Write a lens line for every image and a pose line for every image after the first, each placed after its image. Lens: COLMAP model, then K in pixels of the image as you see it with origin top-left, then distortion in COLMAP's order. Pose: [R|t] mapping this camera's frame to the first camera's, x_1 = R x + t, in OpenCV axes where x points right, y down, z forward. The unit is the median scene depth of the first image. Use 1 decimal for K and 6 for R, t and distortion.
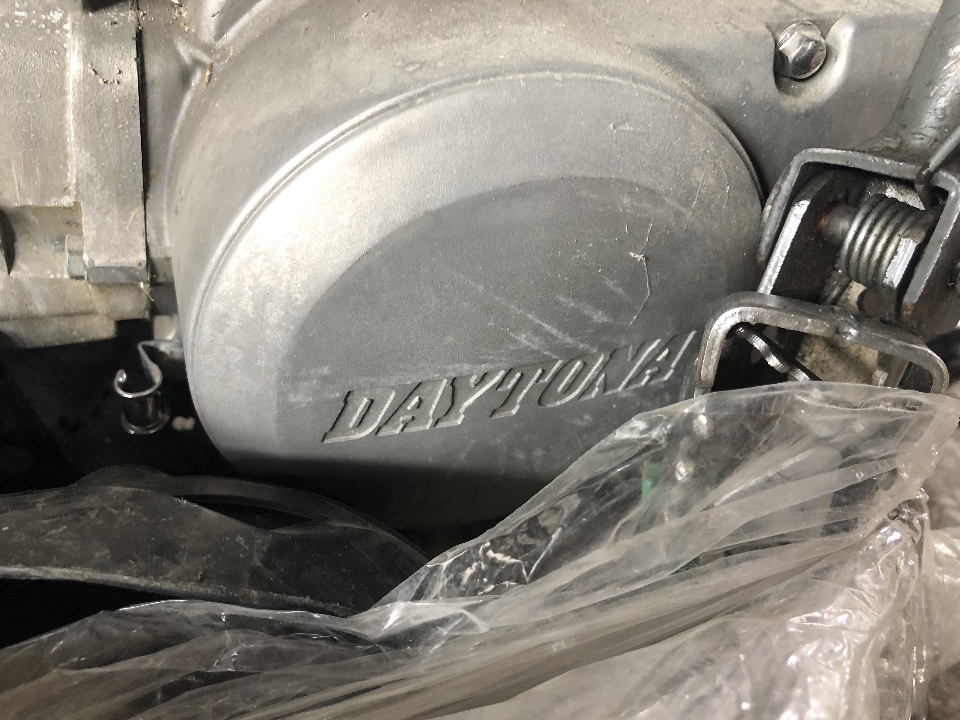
lens RADIAL K [[781.4, 0, 499.5], [0, 781.4, 390.0], [0, 0, 1]] dist [-0.013650, -0.004406]
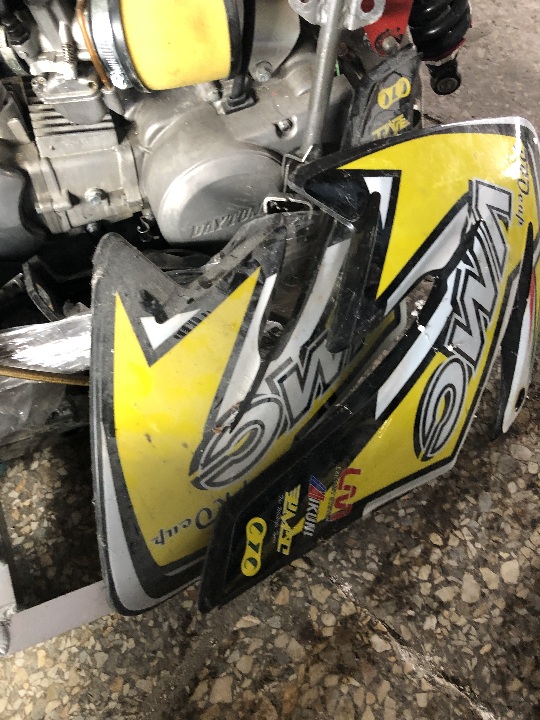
lens RADIAL K [[607.6, 0, 270.0], [0, 607.6, 360.0], [0, 0, 1]] dist [0.016726, 0.003778]
pose [[0.980612, -0.107350, -0.163937, 0.717914], [0.150589, 0.948144, 0.279904, -0.177251], [0.125388, -0.299165, 0.945927, -2.457653]]
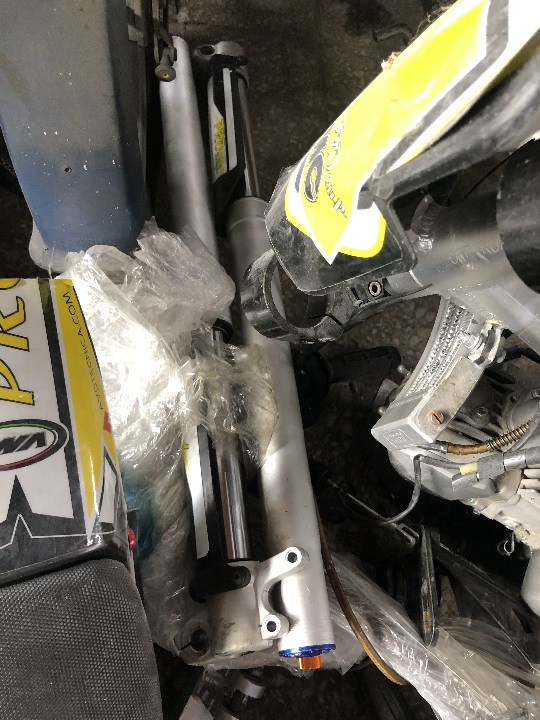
lens RADIAL K [[586.0, 0, 251.2], [0, 586.0, 359.9], [0, 0, 1]] dist [-0.013650, -0.004406]
pose [[0.690782, 0.685387, -0.230359, -1.745355], [-0.550309, 0.705000, 0.447365, -1.692135], [0.469021, -0.182263, 0.864175, -2.712222]]
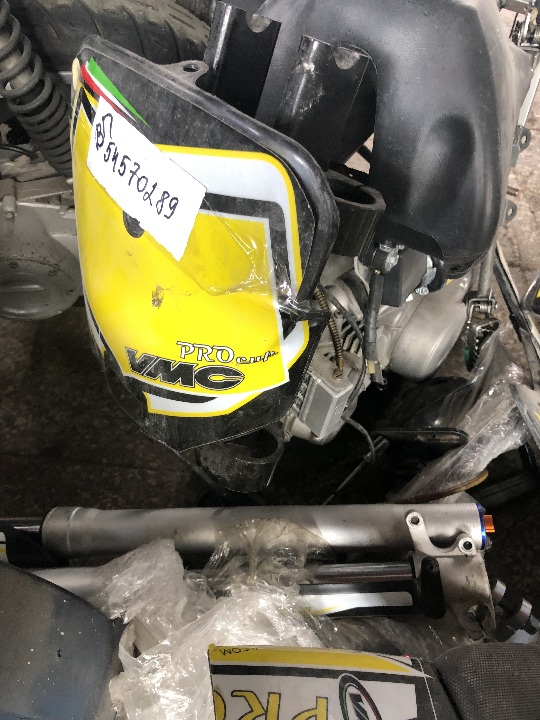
lens RADIAL K [[607.6, 0, 270.0], [0, 607.6, 360.0], [0, 0, 1]] dist [0.016726, 0.003778]
pose [[0.802947, -0.500540, 0.323628, -3.041638], [0.434800, 0.863258, 0.256388, -1.982729], [-0.407707, -0.065153, 0.910785, -3.224632]]
